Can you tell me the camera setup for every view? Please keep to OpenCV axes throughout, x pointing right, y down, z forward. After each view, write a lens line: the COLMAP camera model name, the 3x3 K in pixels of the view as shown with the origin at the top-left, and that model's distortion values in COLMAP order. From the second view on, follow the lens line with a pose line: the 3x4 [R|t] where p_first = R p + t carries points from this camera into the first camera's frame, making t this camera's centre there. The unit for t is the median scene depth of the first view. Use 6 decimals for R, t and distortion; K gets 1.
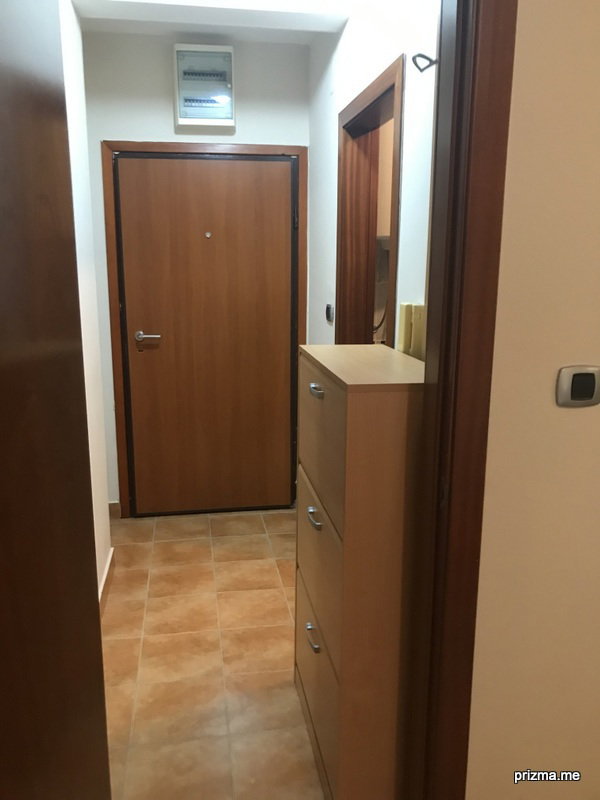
lens RADIAL K [[666.9, 0, 281.6], [0, 666.9, 405.7], [0, 0, 1]] dist [0.026290, -0.030522]
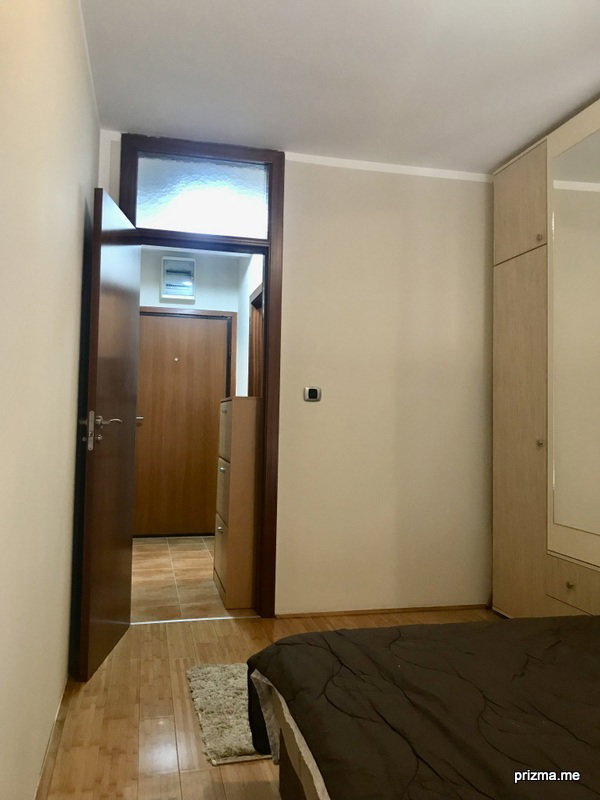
lens RADIAL K [[666.9, 0, 304.7], [0, 666.9, 394.4], [0, 0, 1]] dist [0.026290, -0.030522]
pose [[0.995070, 0.024819, 0.096016, 0.055084], [-0.000216, 0.968717, -0.248169, 0.255517], [-0.099171, 0.246925, 0.963947, -0.651126]]
